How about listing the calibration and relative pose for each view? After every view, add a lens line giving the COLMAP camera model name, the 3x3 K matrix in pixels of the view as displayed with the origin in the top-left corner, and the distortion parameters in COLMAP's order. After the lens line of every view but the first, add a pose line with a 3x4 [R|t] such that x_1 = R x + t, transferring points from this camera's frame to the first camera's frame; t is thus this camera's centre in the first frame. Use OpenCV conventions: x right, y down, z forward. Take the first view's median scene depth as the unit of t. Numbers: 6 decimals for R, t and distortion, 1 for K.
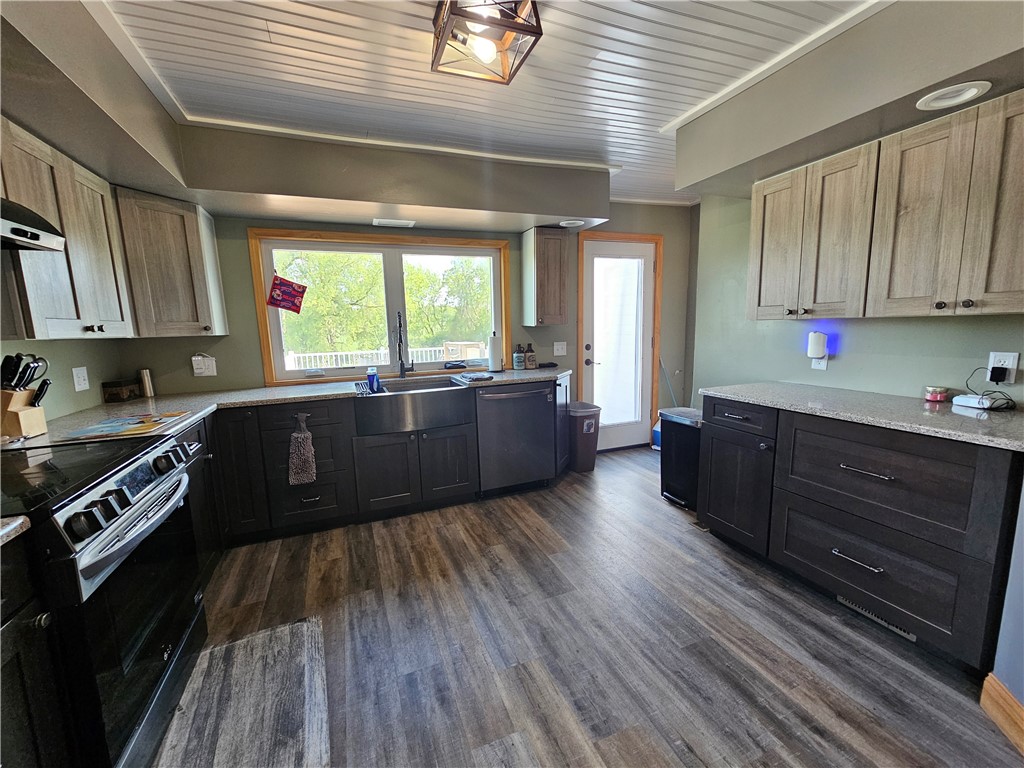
lens RADIAL K [[410.8, 0, 513.8], [0, 410.8, 387.4], [0, 0, 1]] dist [-0.001814, -0.001003]
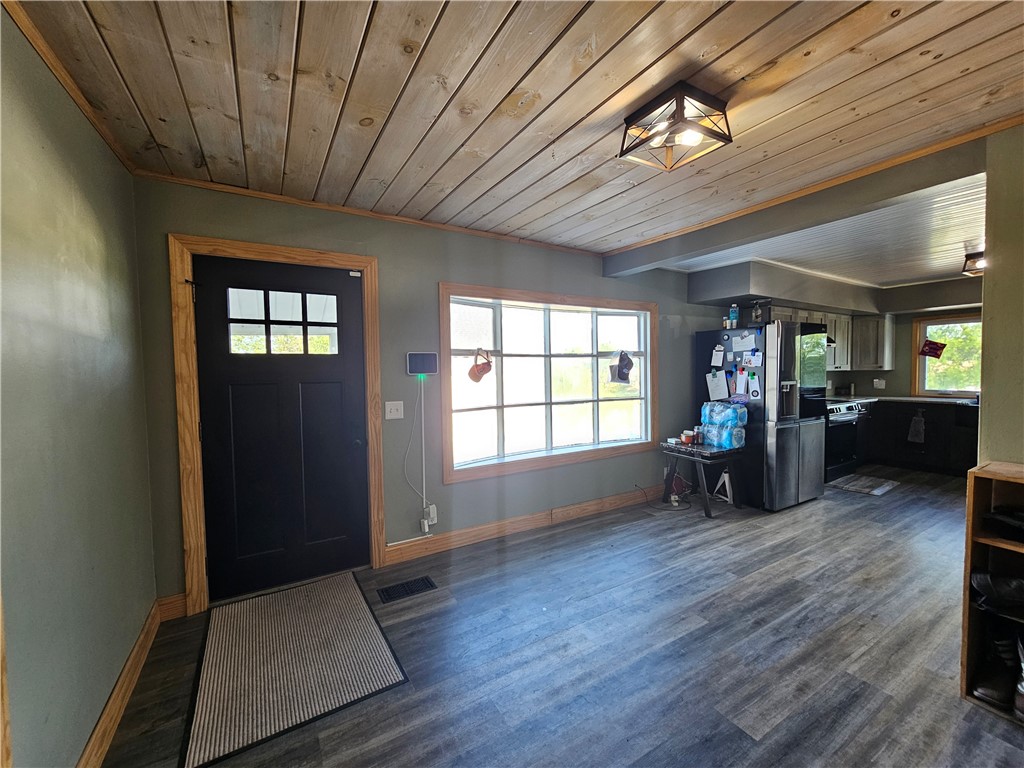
lens RADIAL K [[410.8, 0, 507.7], [0, 410.8, 385.6], [0, 0, 1]] dist [-0.001814, -0.001003]
pose [[0.129708, 0.070815, -0.989020, 1.328486], [-0.132310, 0.989763, 0.053516, 0.119350], [0.982685, 0.123916, 0.137750, -1.435311]]
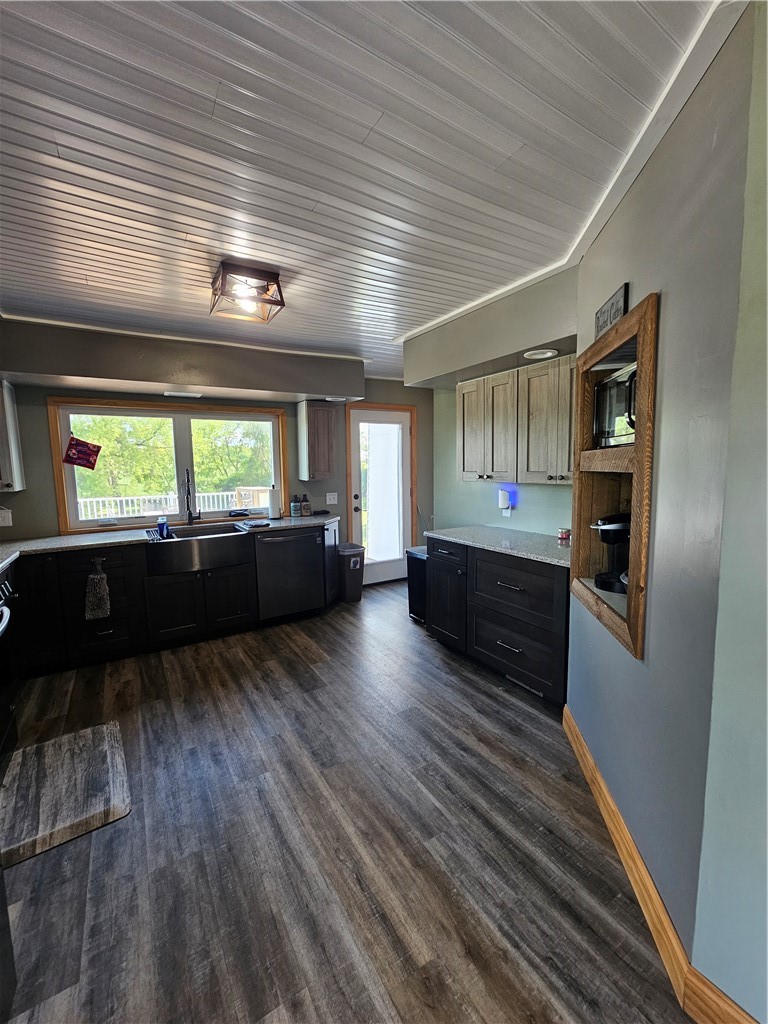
lens RADIAL K [[410.8, 0, 379.6], [0, 410.8, 509.2], [0, 0, 1]] dist [-0.001814, -0.001003]
pose [[0.986998, -0.006475, 0.160600, 0.094040], [0.014131, 0.998815, -0.046570, -0.010100], [-0.160108, 0.048234, 0.985920, -0.305719]]
